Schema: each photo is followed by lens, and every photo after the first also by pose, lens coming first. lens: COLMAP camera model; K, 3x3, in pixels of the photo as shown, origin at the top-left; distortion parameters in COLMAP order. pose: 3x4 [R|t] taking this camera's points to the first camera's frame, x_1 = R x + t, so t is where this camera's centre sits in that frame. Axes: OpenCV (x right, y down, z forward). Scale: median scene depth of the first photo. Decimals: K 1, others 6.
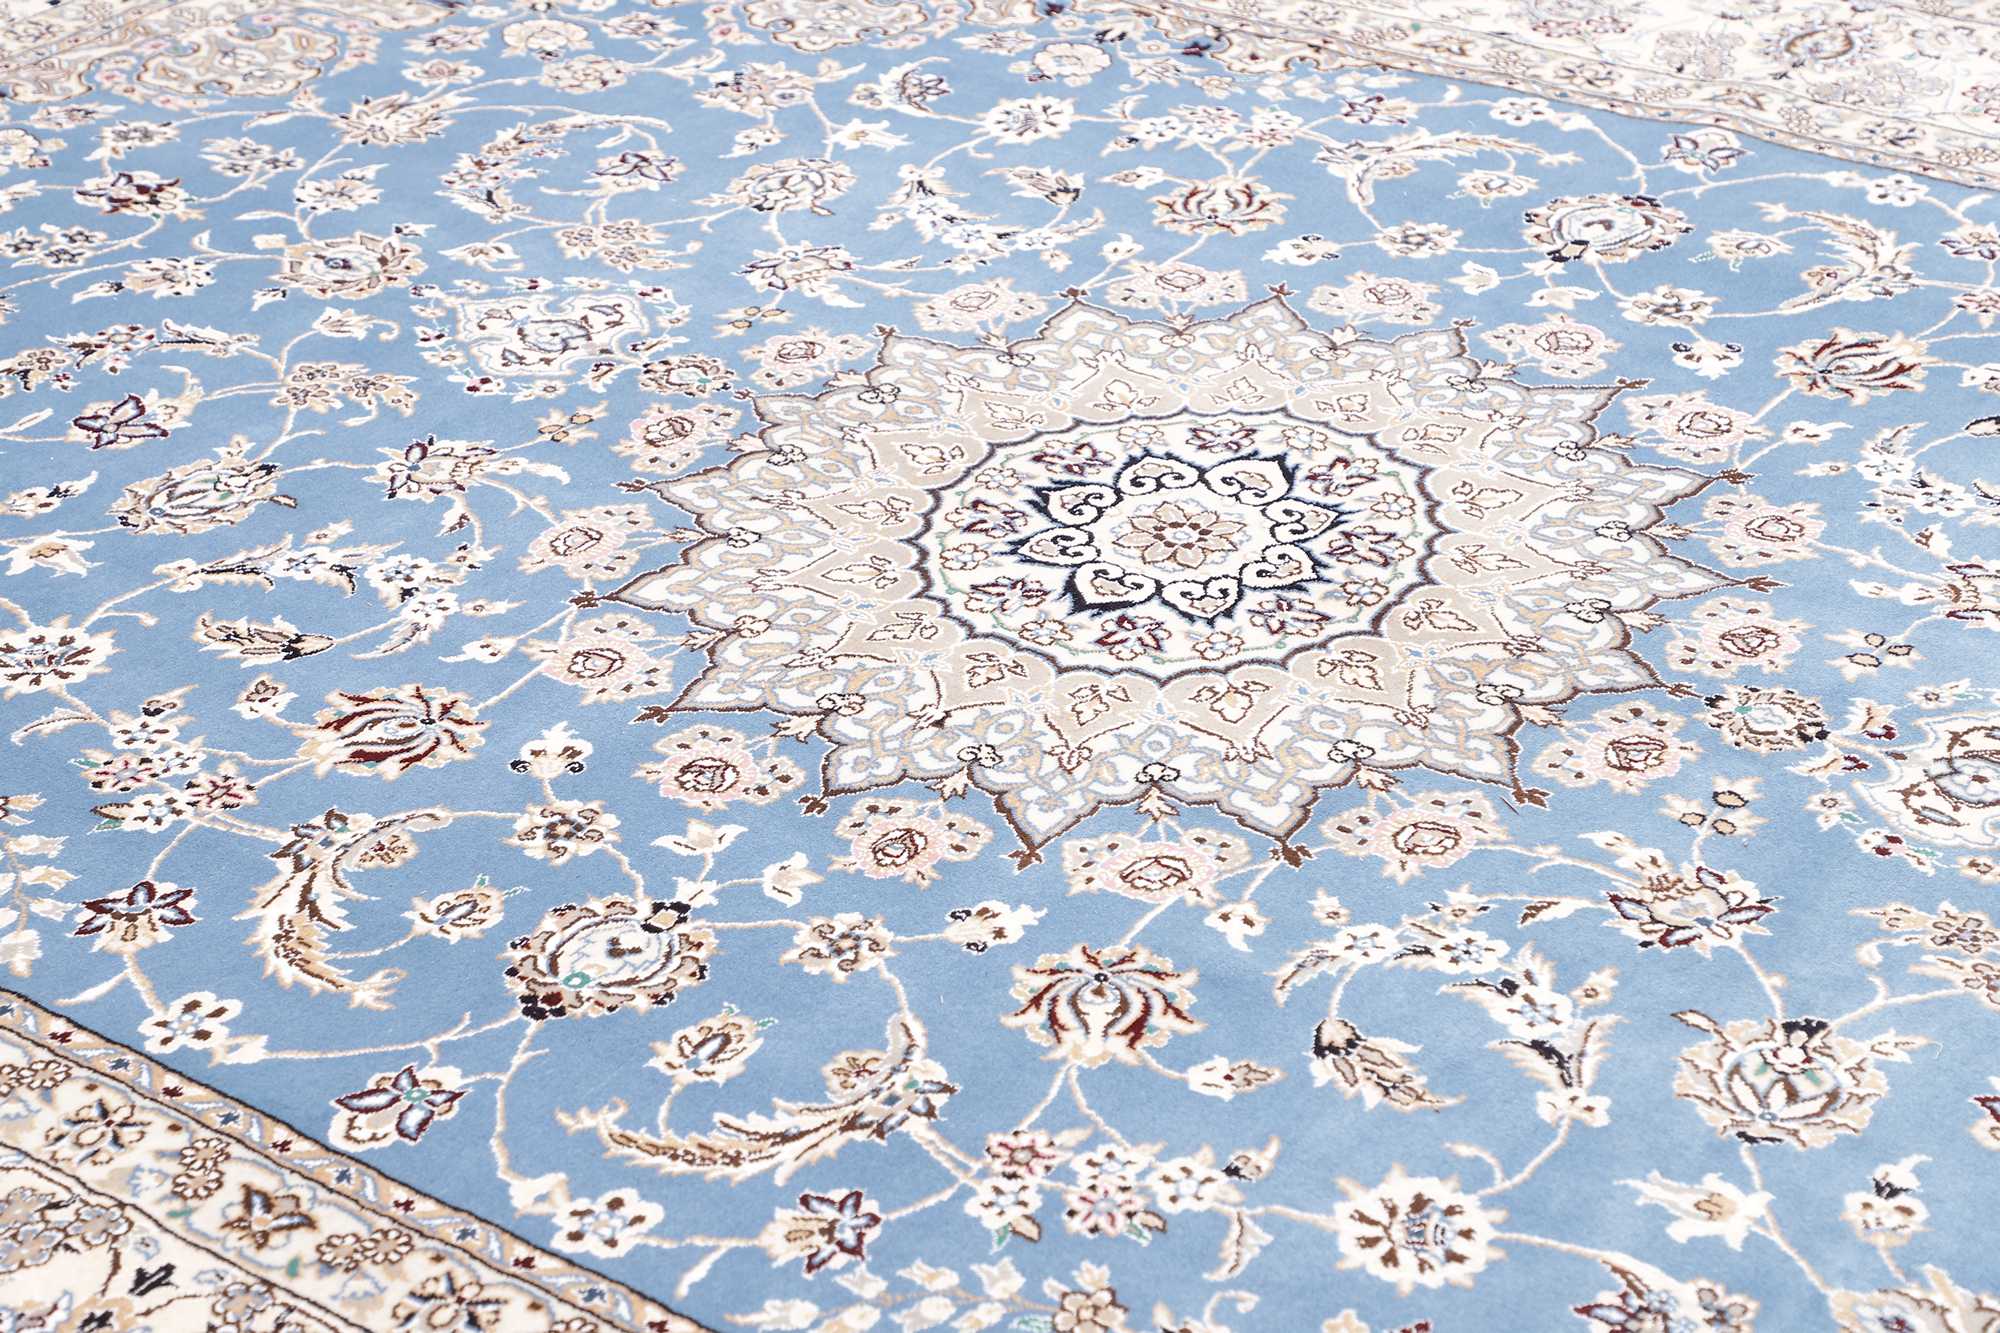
lens RADIAL K [[3433.3, 0, 999.0], [0, 3433.3, 708.2], [0, 0, 1]] dist [0.295100, 0.016051]
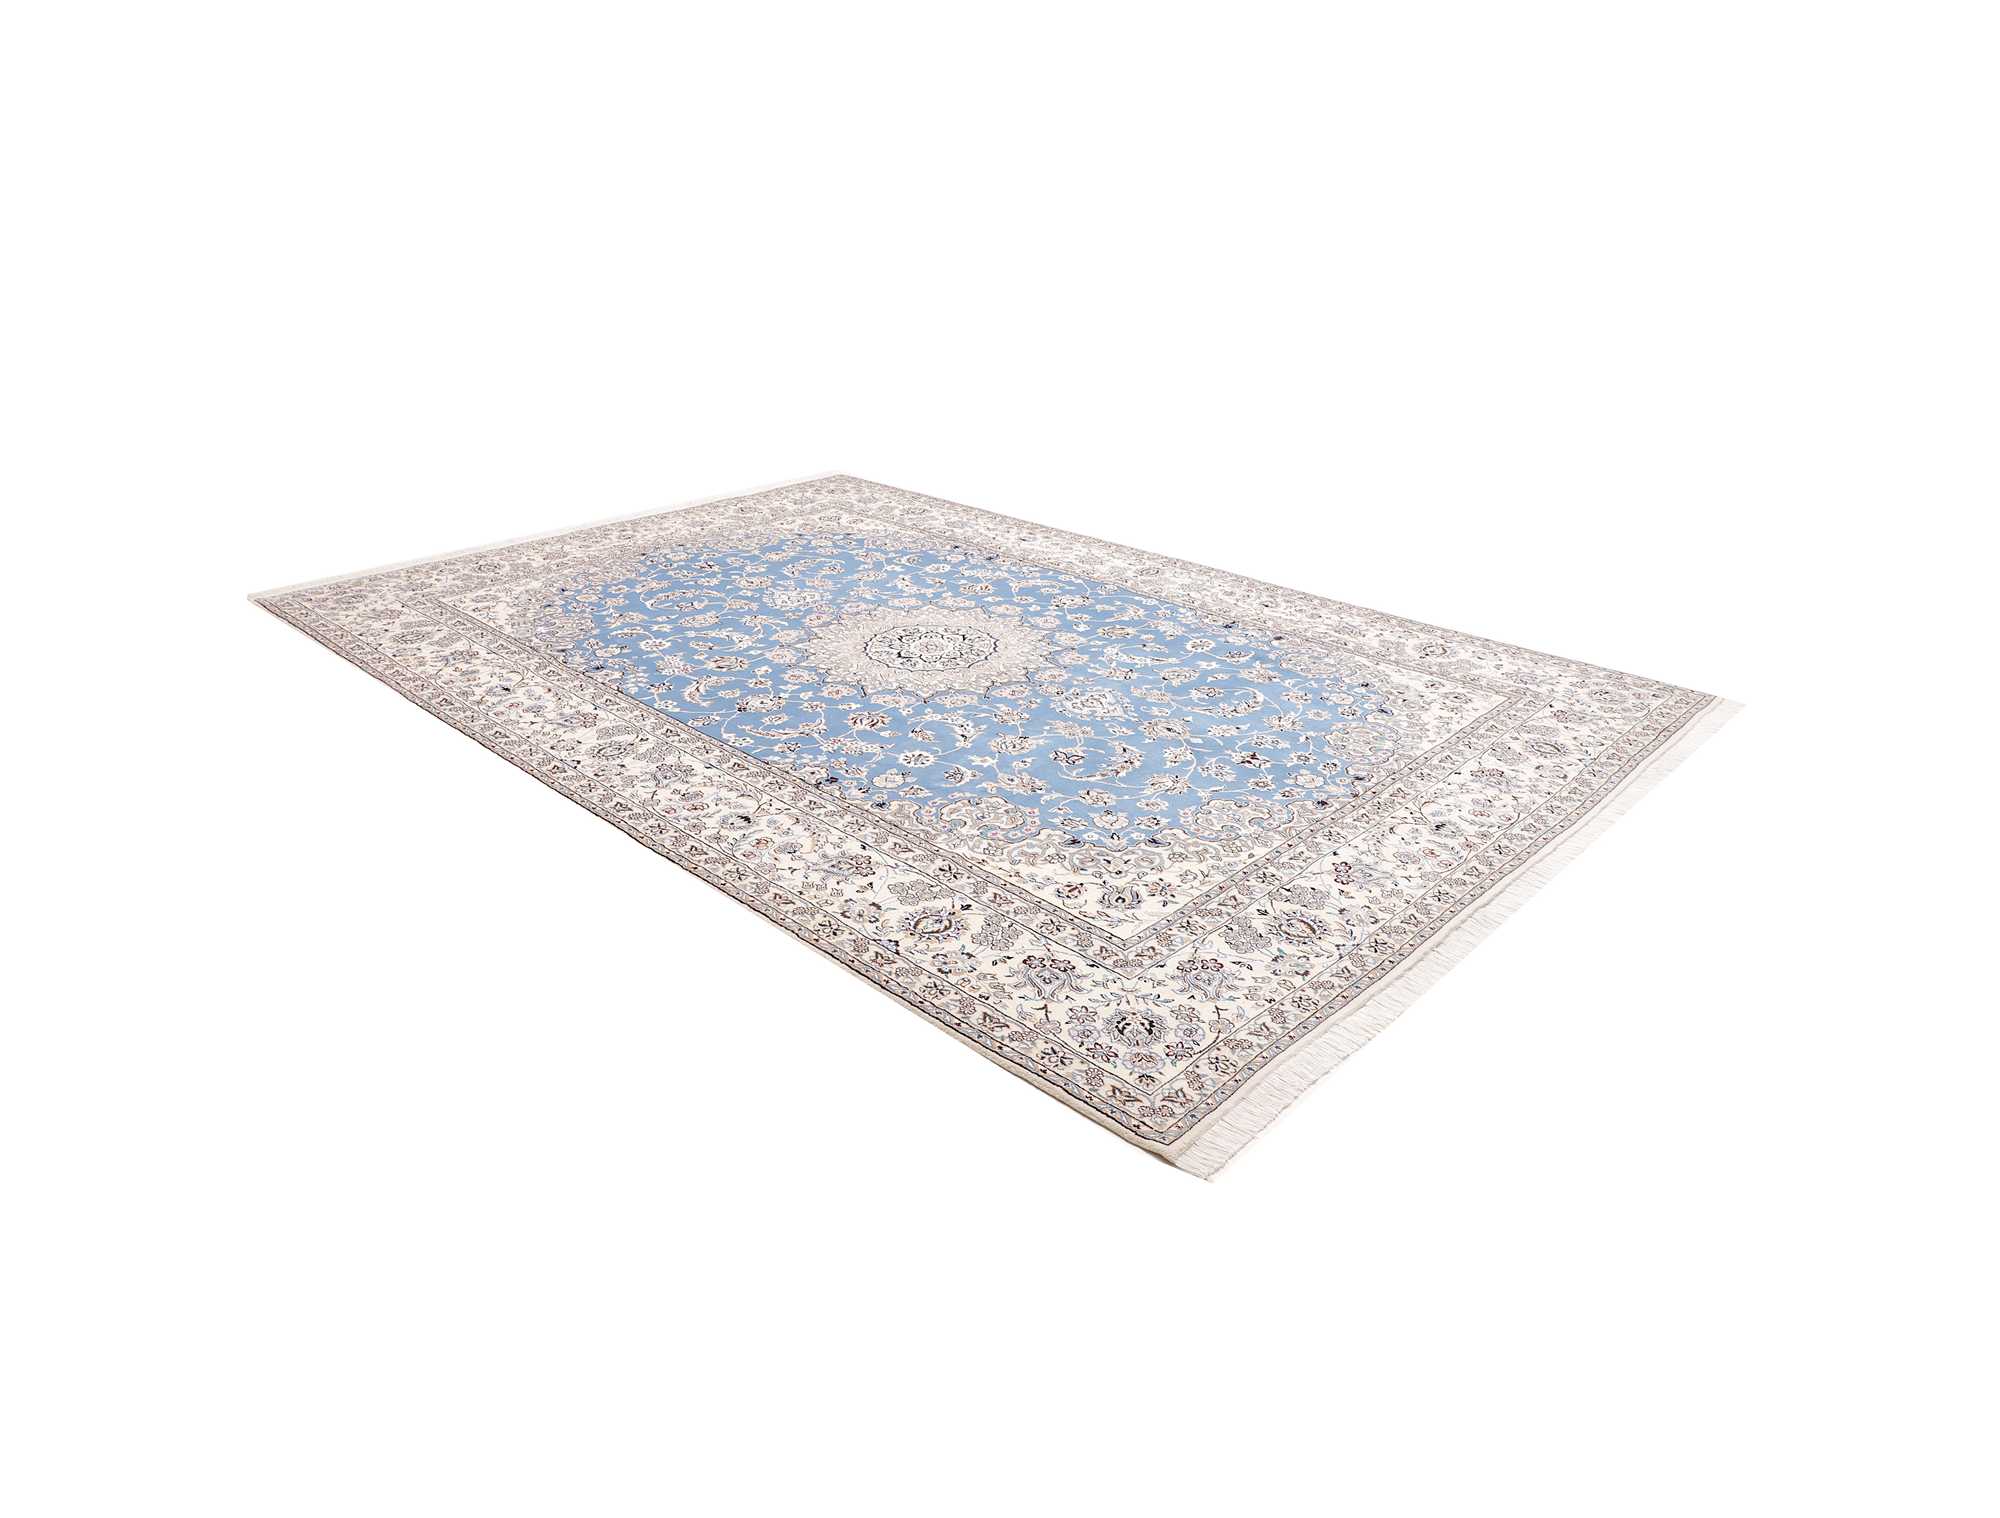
lens RADIAL K [[1407.5, 0, 951.4], [0, 1407.5, 612.8], [0, 0, 1]] dist [-0.049078, 0.001019]
pose [[0.987119, 0.092394, -0.130609, 0.294172], [-0.120747, 0.965824, -0.229355, 0.291181], [0.104954, 0.242171, 0.964540, -0.592503]]
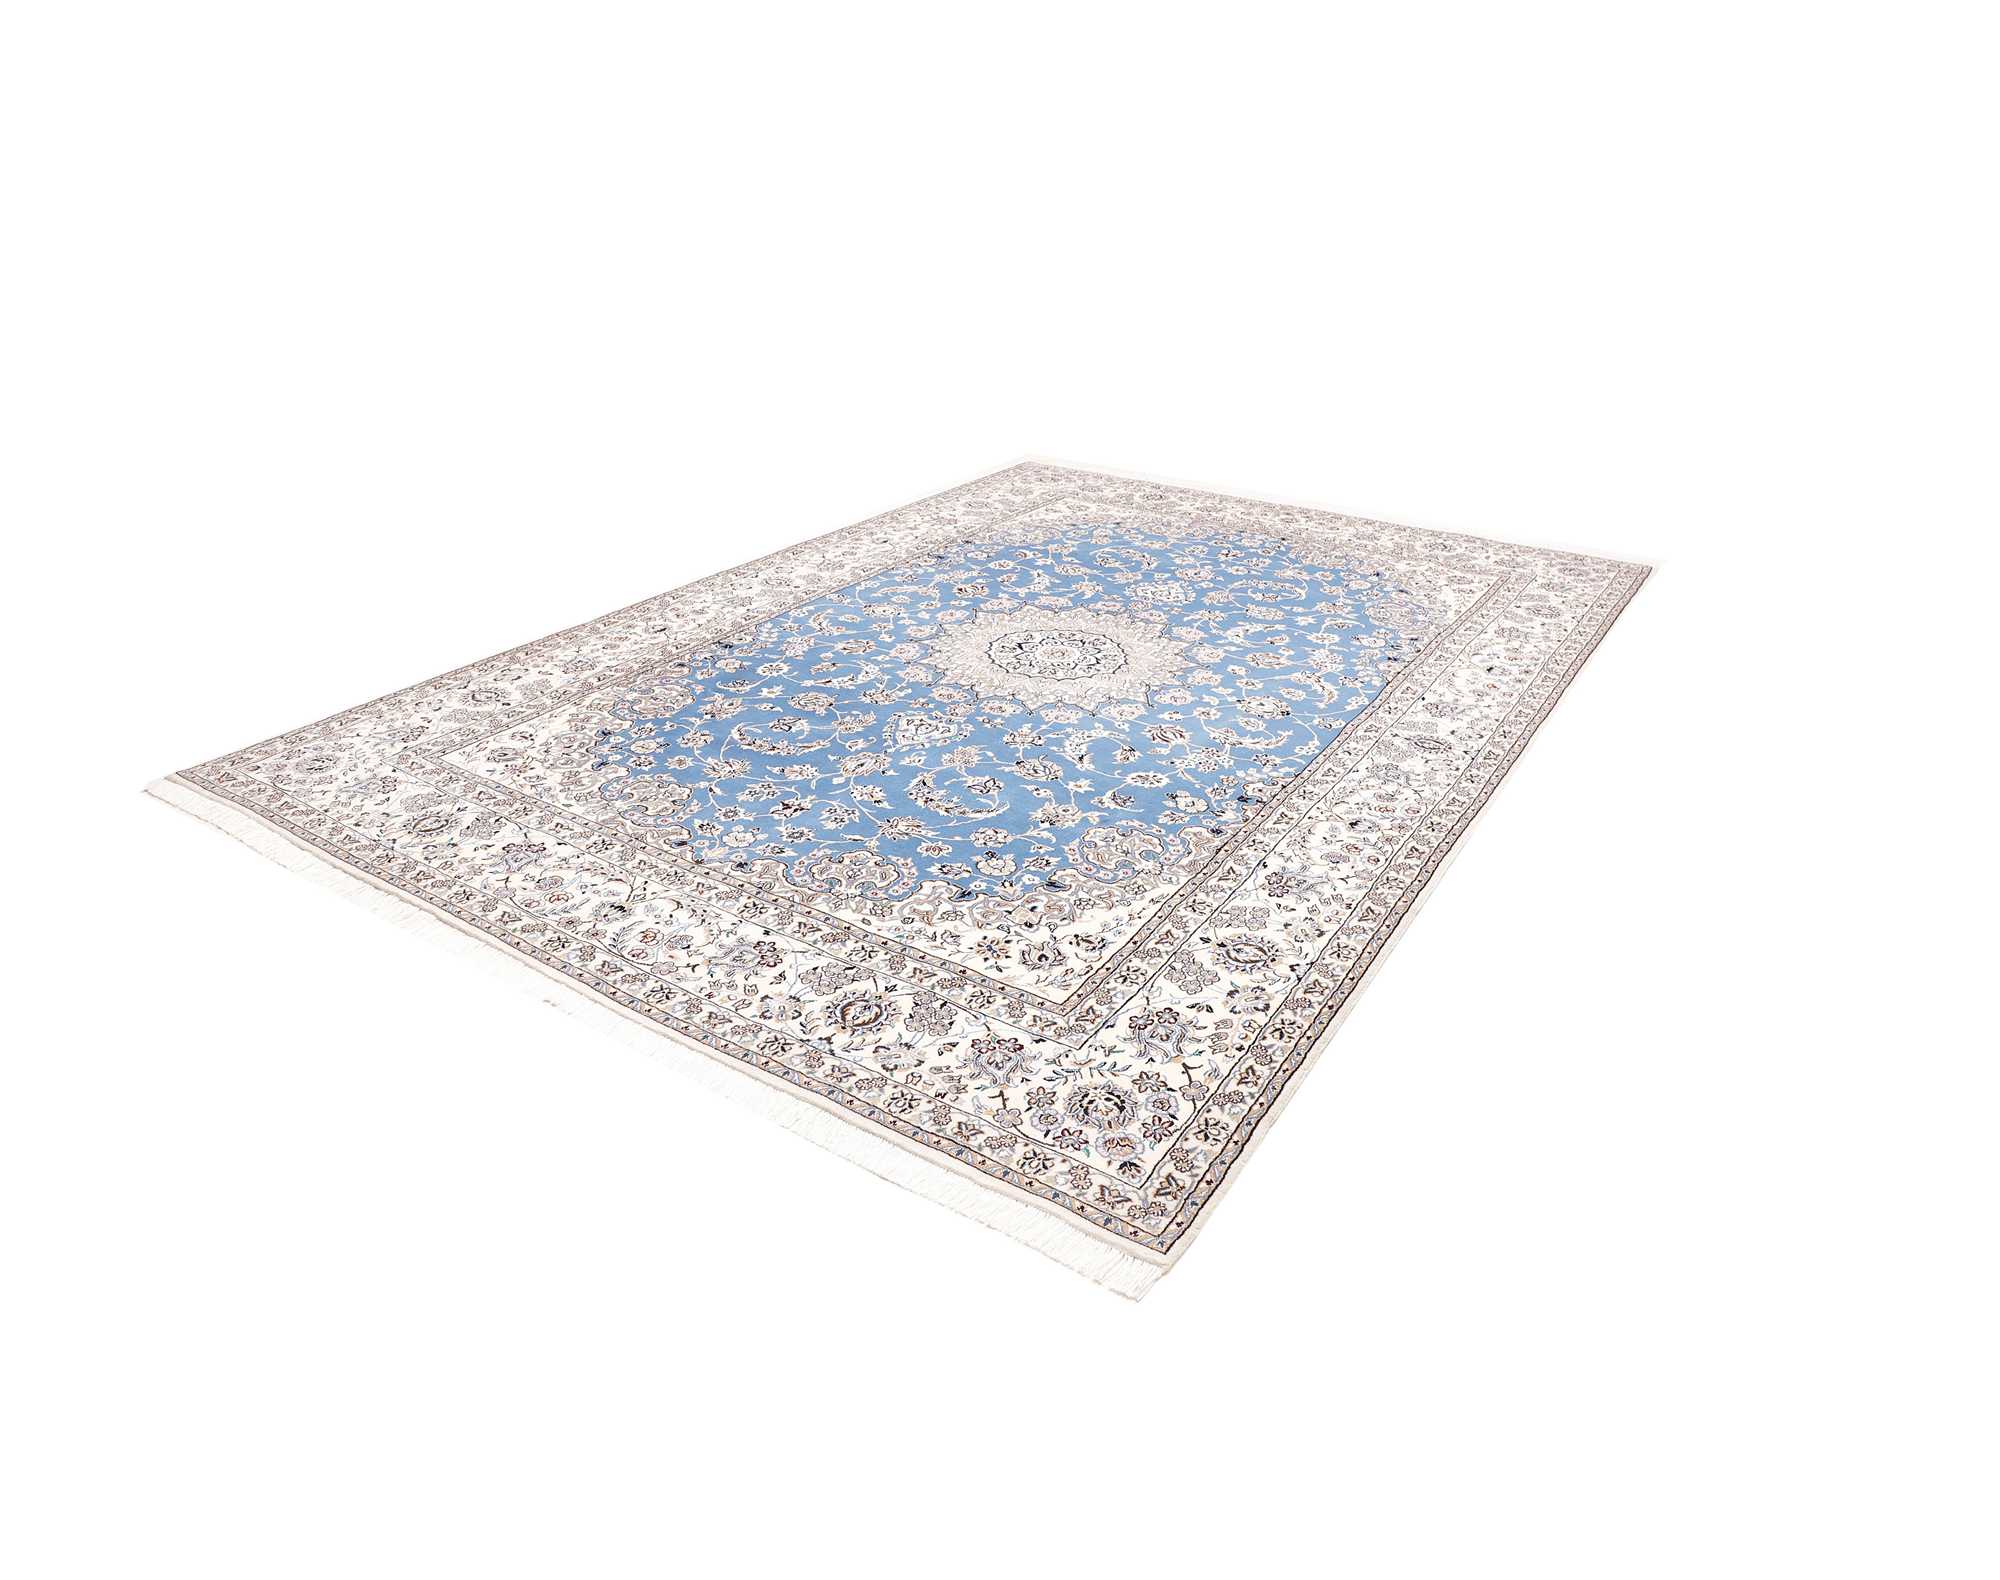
lens RADIAL K [[1406.6, 0, 989.8], [0, 1406.6, 667.4], [0, 0, 1]] dist [-0.068090, 0.001180]
pose [[0.027962, 0.407221, -0.912902, 1.492454], [-0.547351, 0.770419, 0.326898, -0.512697], [0.836436, 0.490537, 0.244435, 0.597108]]
